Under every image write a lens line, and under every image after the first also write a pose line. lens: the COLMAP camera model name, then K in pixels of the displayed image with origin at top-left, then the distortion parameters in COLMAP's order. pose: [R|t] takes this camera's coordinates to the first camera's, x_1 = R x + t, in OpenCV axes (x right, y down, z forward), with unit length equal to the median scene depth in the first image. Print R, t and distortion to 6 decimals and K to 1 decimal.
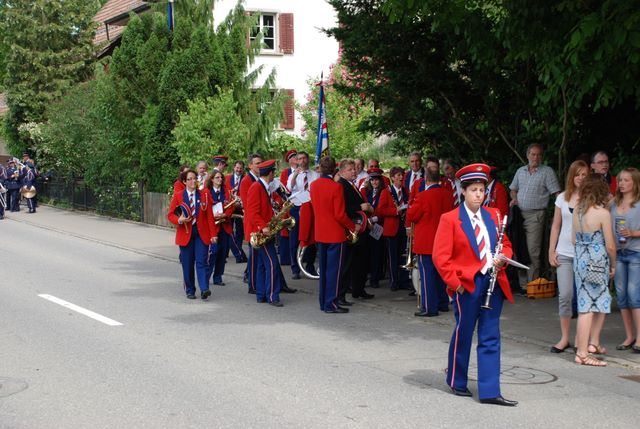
lens RADIAL K [[1035.4, 0, 315.0], [0, 1035.4, 210.6], [0, 0, 1]] dist [0.310028, 0.000000]
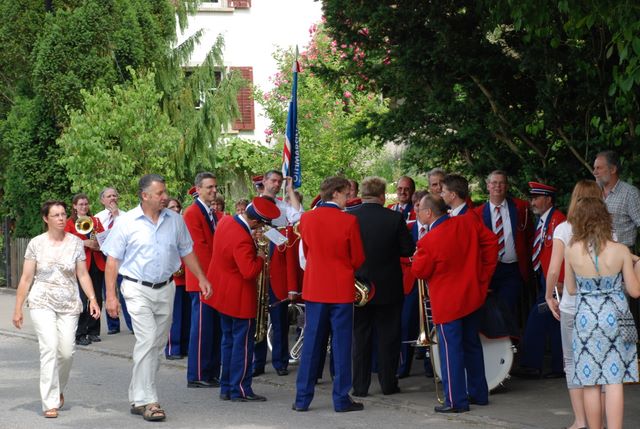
lens RADIAL K [[1737.7, 0, 325.6], [0, 1737.7, 212.0], [0, 0, 1]] dist [0.806151, 0.000000]
pose [[0.999613, -0.020694, 0.018578, 0.002906], [0.021237, 0.999338, -0.029524, 0.001707], [-0.017955, 0.029907, 0.999391, -0.060929]]
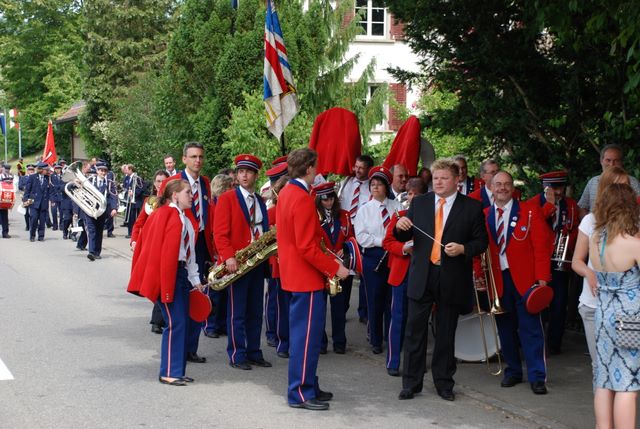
lens RADIAL K [[1180.9, 0, 319.9], [0, 1180.9, 216.4], [0, 0, 1]] dist [0.366260, 0.000000]
pose [[0.991589, 0.021263, -0.127671, 0.055529], [-0.022464, 0.999716, -0.007971, -0.001348], [0.127465, 0.010772, 0.991785, 0.072295]]
